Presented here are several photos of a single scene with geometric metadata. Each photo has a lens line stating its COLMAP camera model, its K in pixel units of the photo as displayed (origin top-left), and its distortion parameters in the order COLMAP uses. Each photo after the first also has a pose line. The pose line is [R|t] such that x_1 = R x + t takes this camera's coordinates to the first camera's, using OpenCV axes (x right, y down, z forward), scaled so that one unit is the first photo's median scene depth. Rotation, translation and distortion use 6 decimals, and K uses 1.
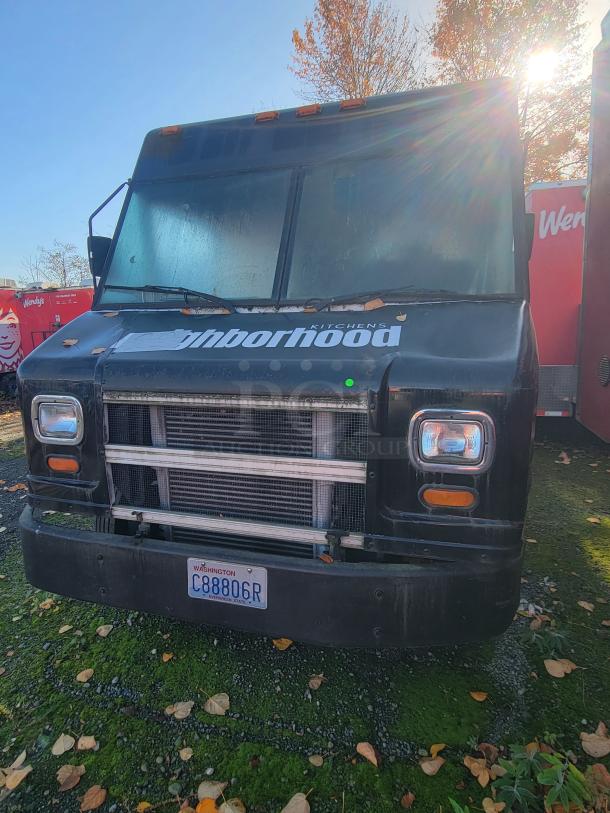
lens RADIAL K [[451.9, 0, 293.6], [0, 451.9, 404.3], [0, 0, 1]] dist [-0.006973, -0.000072]
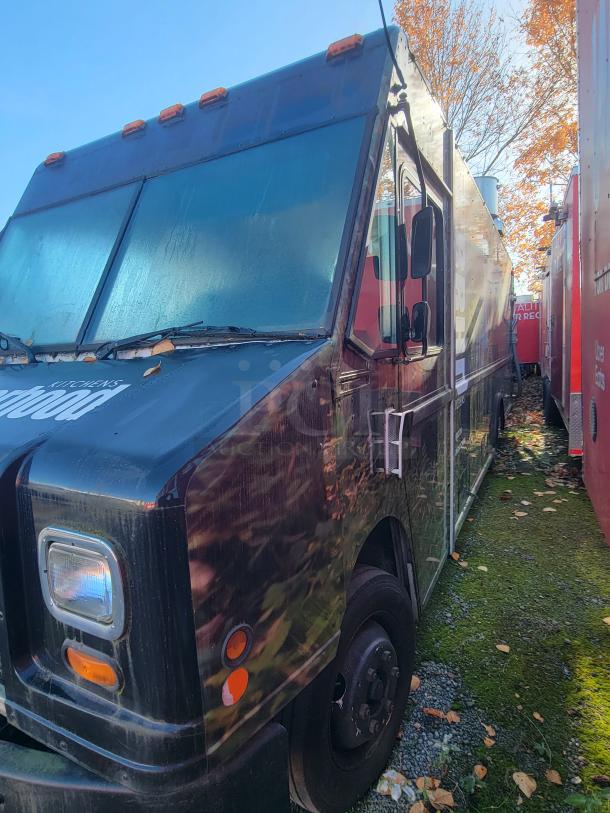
lens RADIAL K [[451.9, 0, 293.6], [0, 451.9, 404.3], [0, 0, 1]] dist [-0.006973, -0.000072]
pose [[0.975551, -0.009209, -0.219578, 0.512838], [0.001662, 0.999402, -0.034527, -0.093362], [0.219765, 0.033318, 0.974984, 0.290110]]
